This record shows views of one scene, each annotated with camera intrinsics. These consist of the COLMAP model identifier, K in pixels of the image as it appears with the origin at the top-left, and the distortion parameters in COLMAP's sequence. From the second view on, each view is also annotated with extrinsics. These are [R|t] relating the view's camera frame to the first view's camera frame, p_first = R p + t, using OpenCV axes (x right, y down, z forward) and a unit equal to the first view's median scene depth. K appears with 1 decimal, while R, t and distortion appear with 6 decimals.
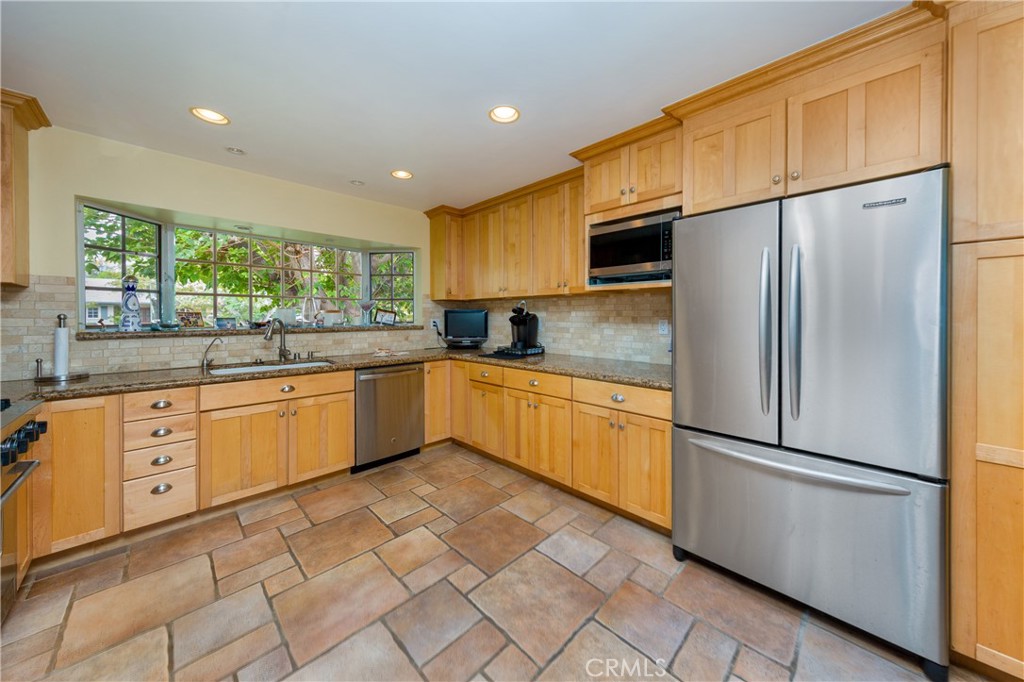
lens RADIAL K [[355.6, 0, 512.5], [0, 355.6, 316.0], [0, 0, 1]] dist [0.000566, -0.000030]
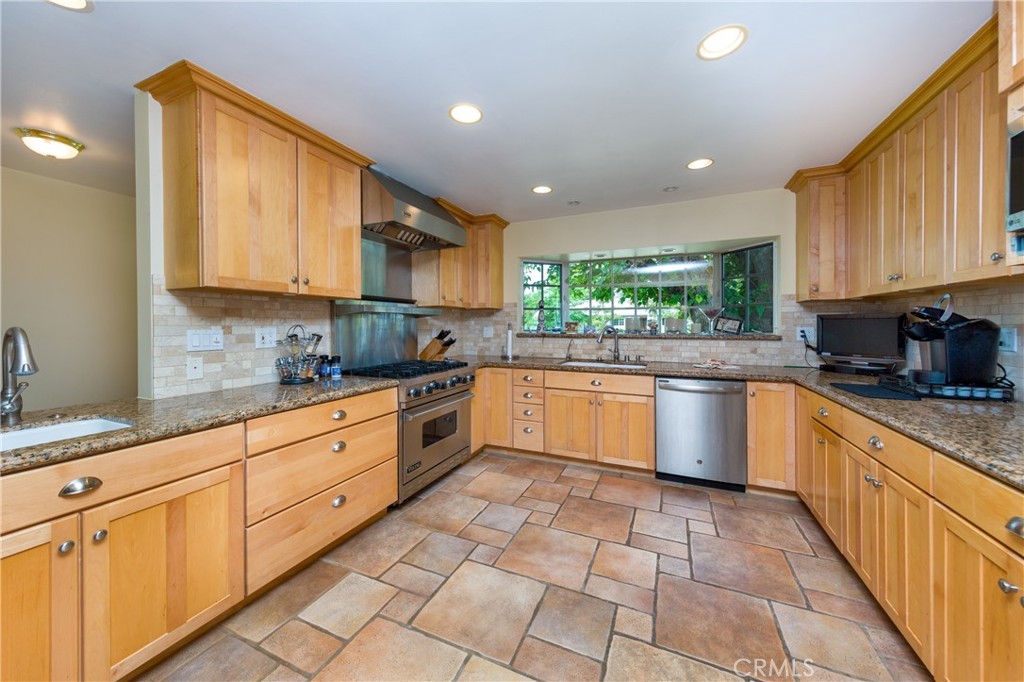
lens RADIAL K [[354.2, 0, 511.5], [0, 354.2, 325.9], [0, 0, 1]] dist [0.001269, 0.000015]
pose [[0.361239, 0.005030, -0.932460, 0.390497], [0.001963, 0.999979, 0.006155, -0.000253], [0.932471, -0.004054, 0.361222, 0.278990]]
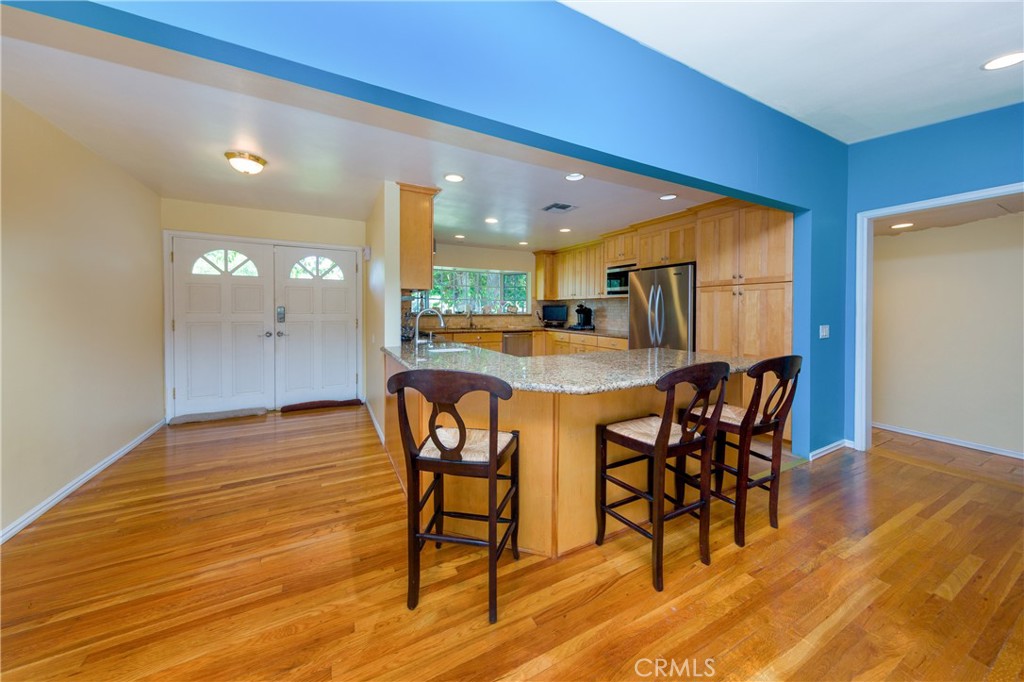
lens RADIAL K [[354.2, 0, 511.5], [0, 354.2, 325.9], [0, 0, 1]] dist [0.001269, 0.000015]
pose [[0.959690, 0.018522, -0.280451, 0.261890], [-0.005761, 0.998913, 0.046260, 0.006935], [0.281003, -0.042779, 0.958753, -1.250587]]
